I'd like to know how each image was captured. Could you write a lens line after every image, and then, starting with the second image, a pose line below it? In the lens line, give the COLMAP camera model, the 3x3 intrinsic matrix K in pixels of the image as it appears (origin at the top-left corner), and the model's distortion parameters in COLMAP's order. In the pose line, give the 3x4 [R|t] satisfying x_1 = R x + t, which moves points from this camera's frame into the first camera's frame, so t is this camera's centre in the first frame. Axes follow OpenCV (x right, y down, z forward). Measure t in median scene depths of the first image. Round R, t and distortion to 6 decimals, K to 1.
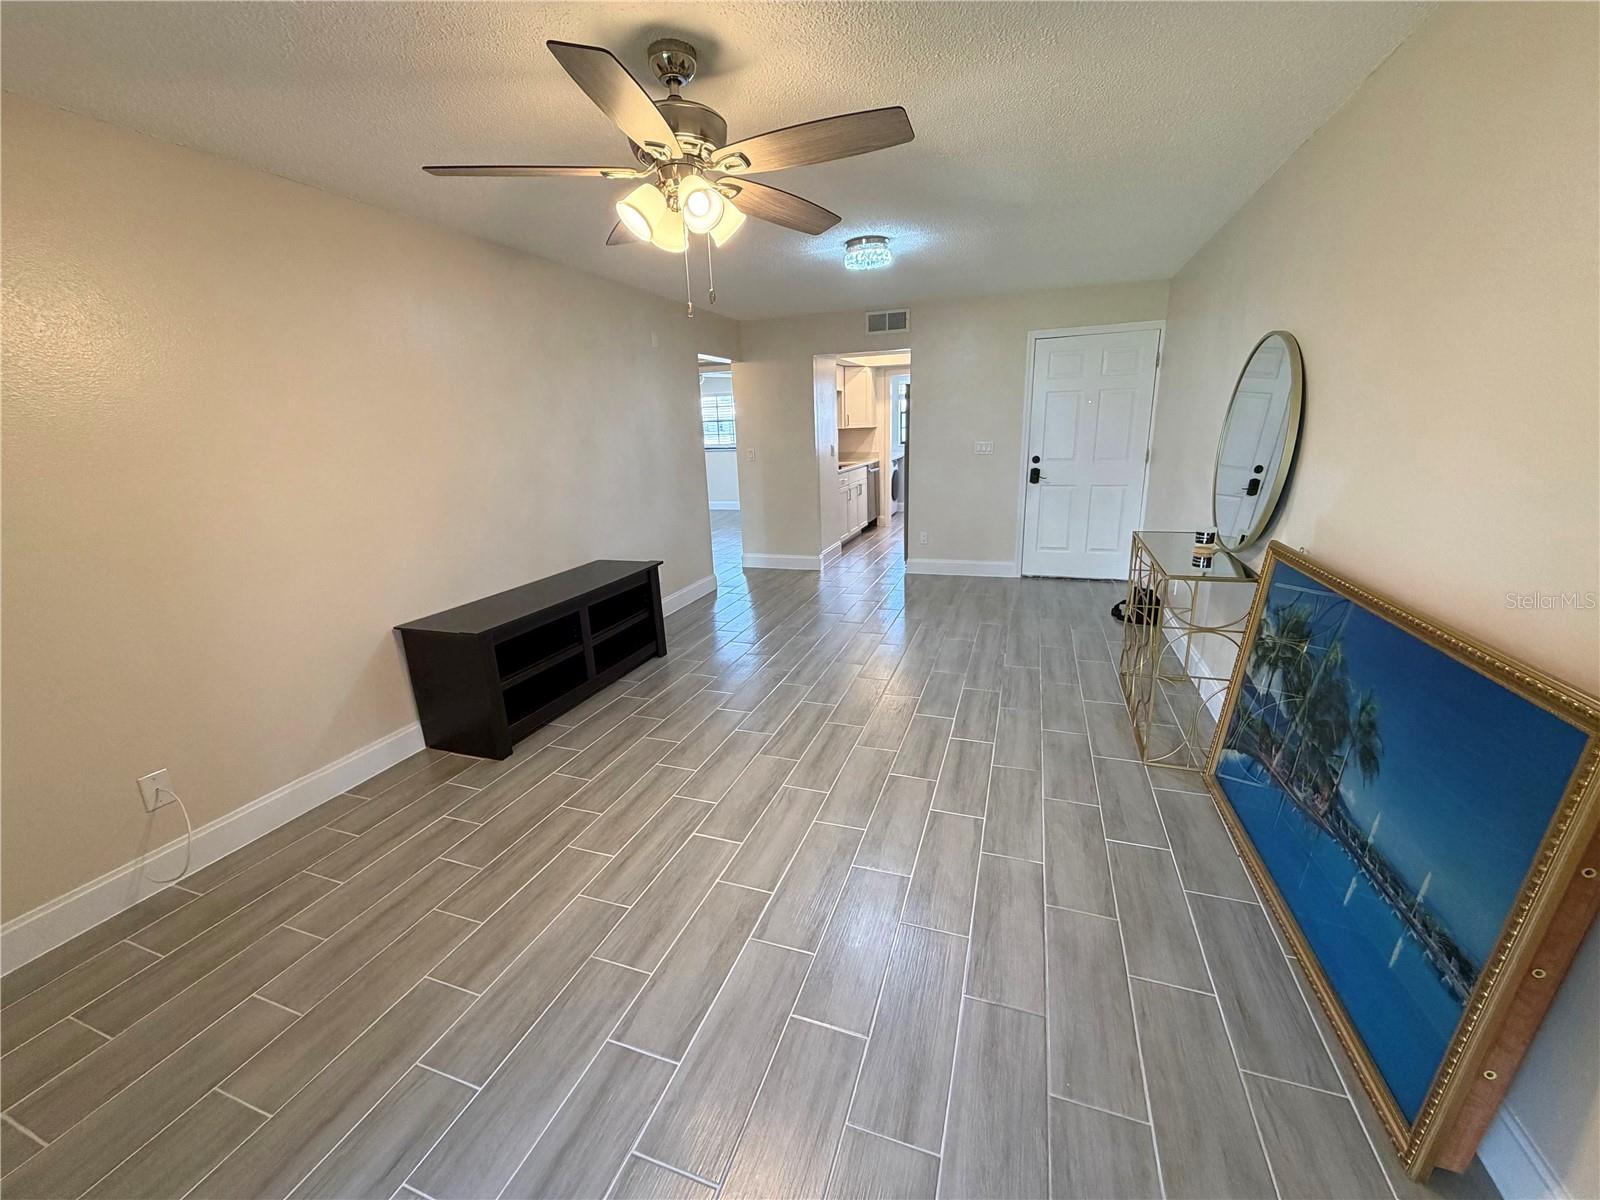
lens RADIAL K [[636.7, 0, 800.0], [0, 636.7, 600.0], [0, 0, 1]] dist [0.000137, 0.000000]
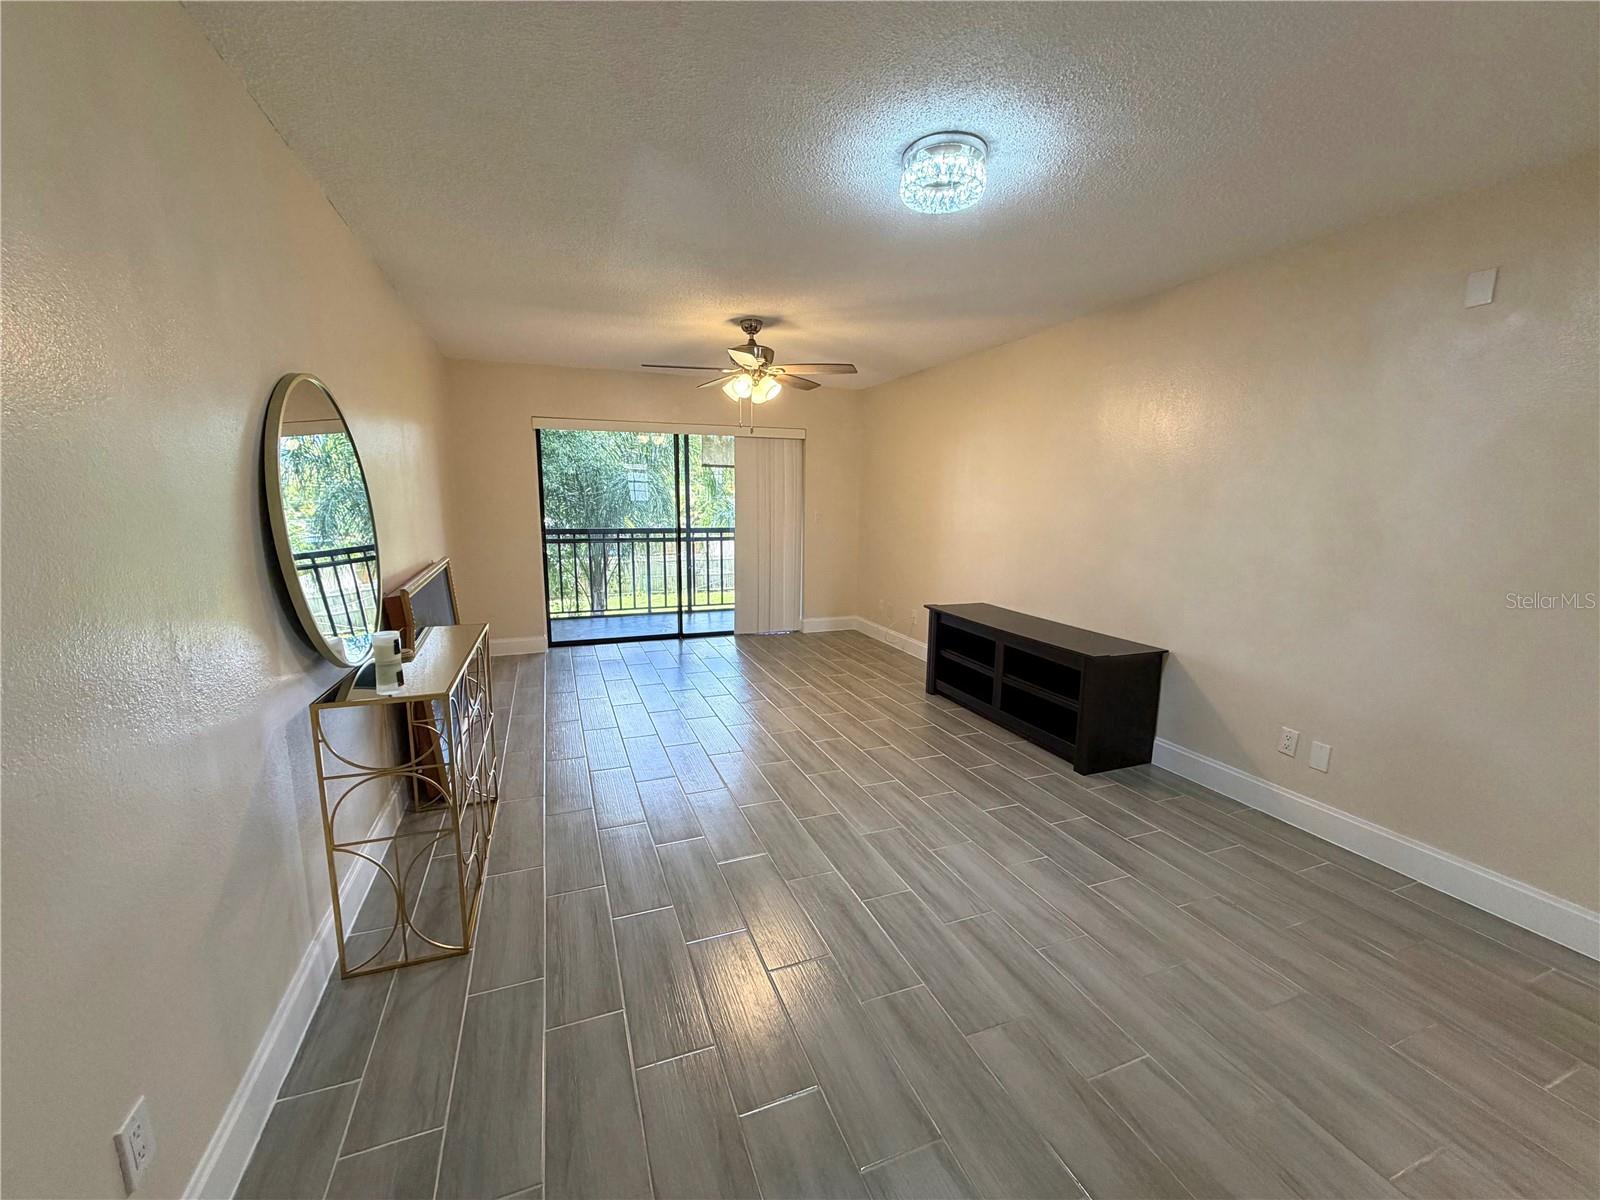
lens RADIAL K [[608.0, 0, 800.0], [0, 608.0, 600.0], [0, 0, 1]] dist [0.000429, 0.000011]
pose [[-0.744533, 0.146365, -0.651343, 0.603520], [-0.156339, 0.910310, 0.383266, -0.410603], [0.649021, 0.387185, -0.654873, 1.448275]]
